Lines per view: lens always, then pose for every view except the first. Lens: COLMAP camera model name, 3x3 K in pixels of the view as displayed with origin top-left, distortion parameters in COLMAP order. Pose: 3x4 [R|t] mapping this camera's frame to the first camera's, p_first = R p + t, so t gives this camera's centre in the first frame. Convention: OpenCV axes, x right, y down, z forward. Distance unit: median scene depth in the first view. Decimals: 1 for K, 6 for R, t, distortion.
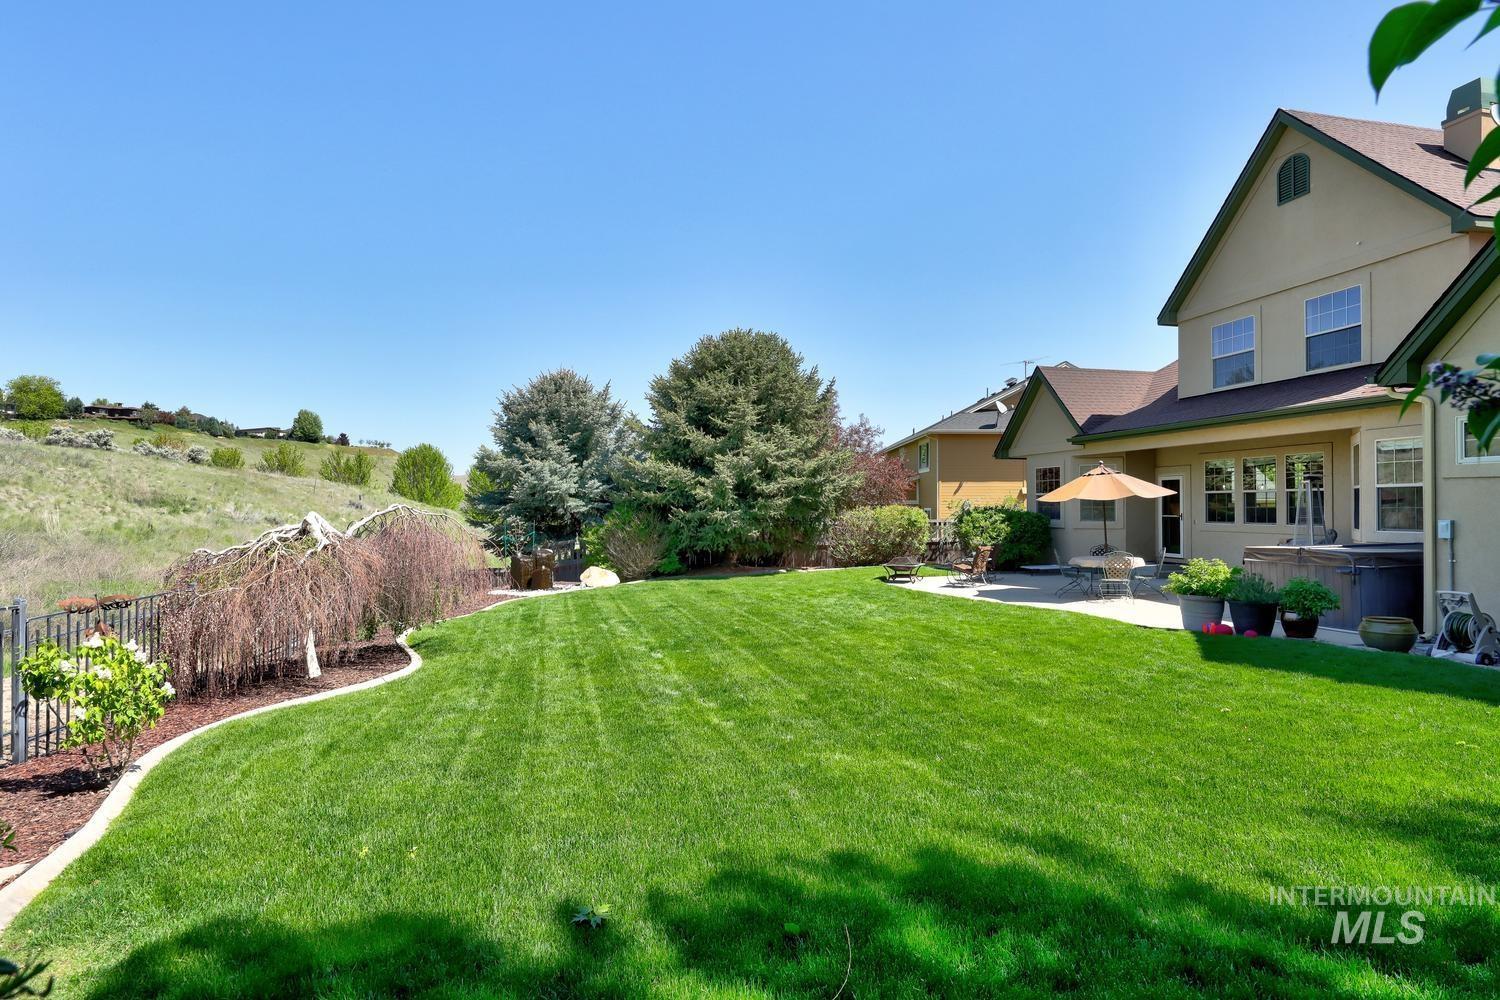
lens RADIAL K [[768.6, 0, 749.4], [0, 768.6, 500.1], [0, 0, 1]] dist [-0.005135, -0.002055]
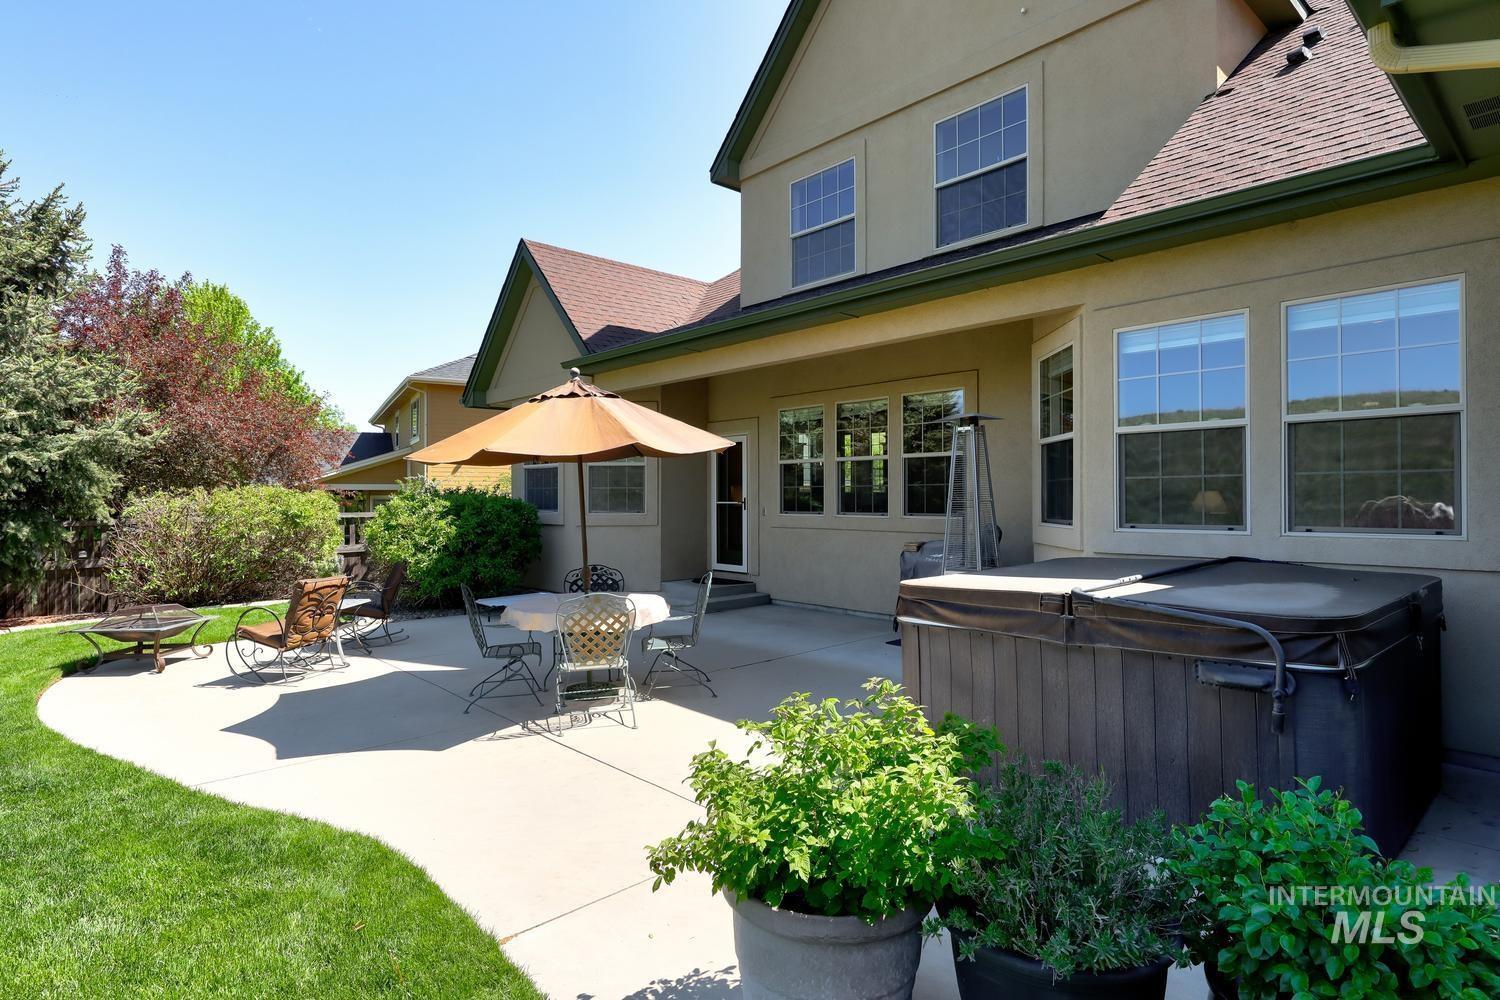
lens RADIAL K [[810.8, 0, 750.5], [0, 810.8, 500.0], [0, 0, 1]] dist [0.001049, 0.000046]
pose [[0.868108, -0.002467, 0.496370, 0.251494], [-0.002853, 0.999946, 0.009959, 0.012368], [-0.496367, -0.010061, 0.868054, 0.445433]]
